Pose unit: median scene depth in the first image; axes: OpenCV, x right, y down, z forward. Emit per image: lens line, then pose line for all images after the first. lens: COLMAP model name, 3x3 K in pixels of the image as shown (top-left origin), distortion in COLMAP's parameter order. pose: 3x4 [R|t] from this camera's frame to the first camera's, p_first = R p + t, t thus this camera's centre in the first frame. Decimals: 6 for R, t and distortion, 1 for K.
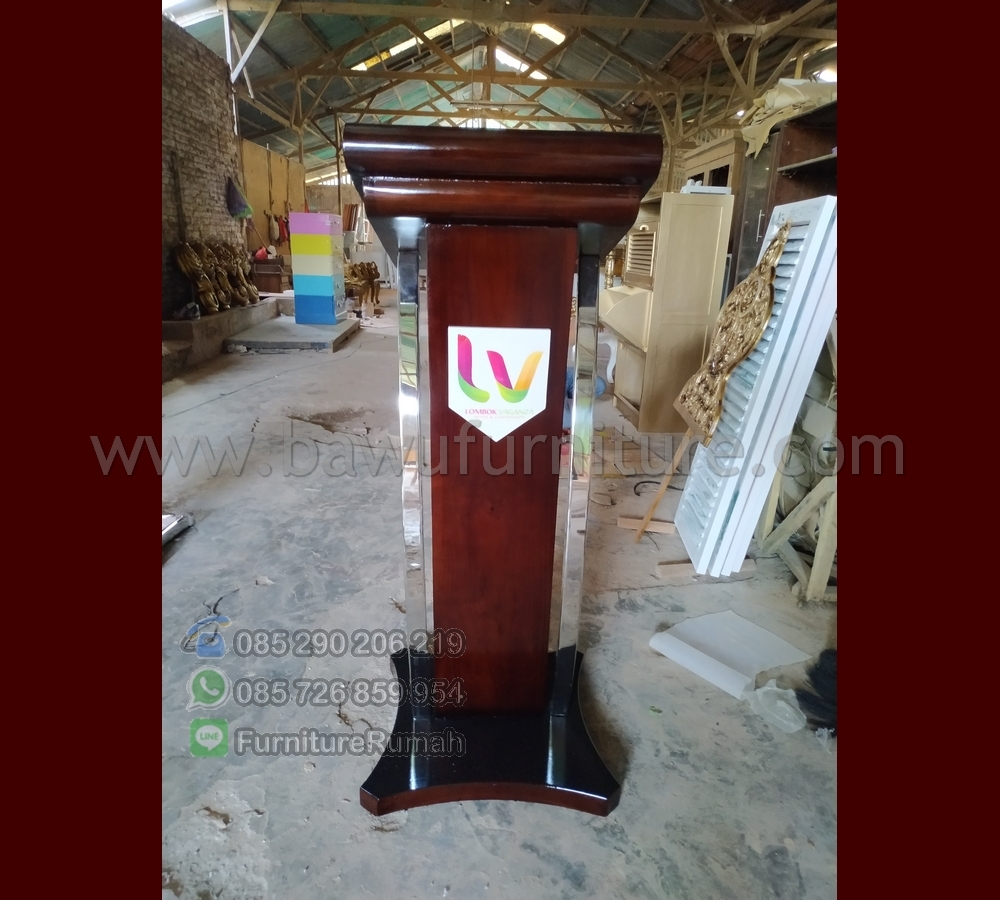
lens RADIAL K [[646.8, 0, 492.2], [0, 646.8, 451.3], [0, 0, 1]] dist [0.008621, -0.010891]
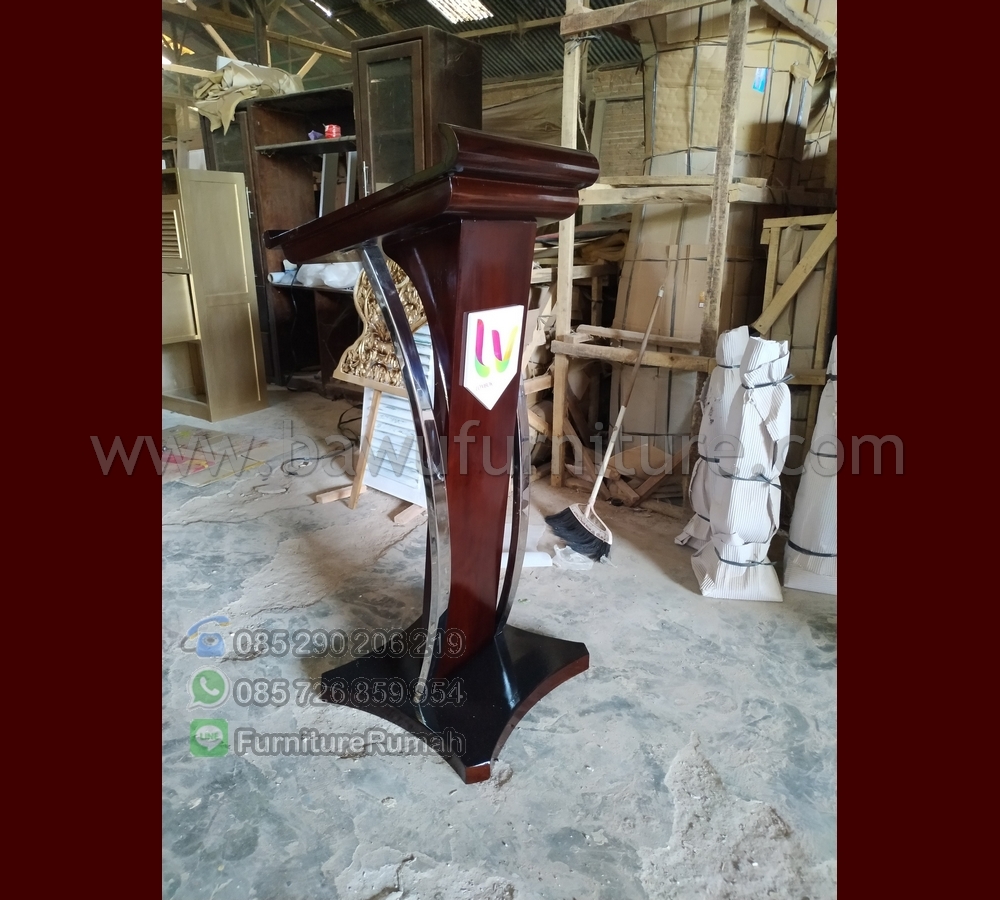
lens RADIAL K [[646.8, 0, 492.4], [0, 646.8, 451.3], [0, 0, 1]] dist [0.008621, -0.010891]
pose [[0.608476, -0.285034, 0.740616, -0.750715], [0.255039, 0.953997, 0.157621, -0.108884], [-0.751473, 0.092977, 0.653180, 0.230206]]
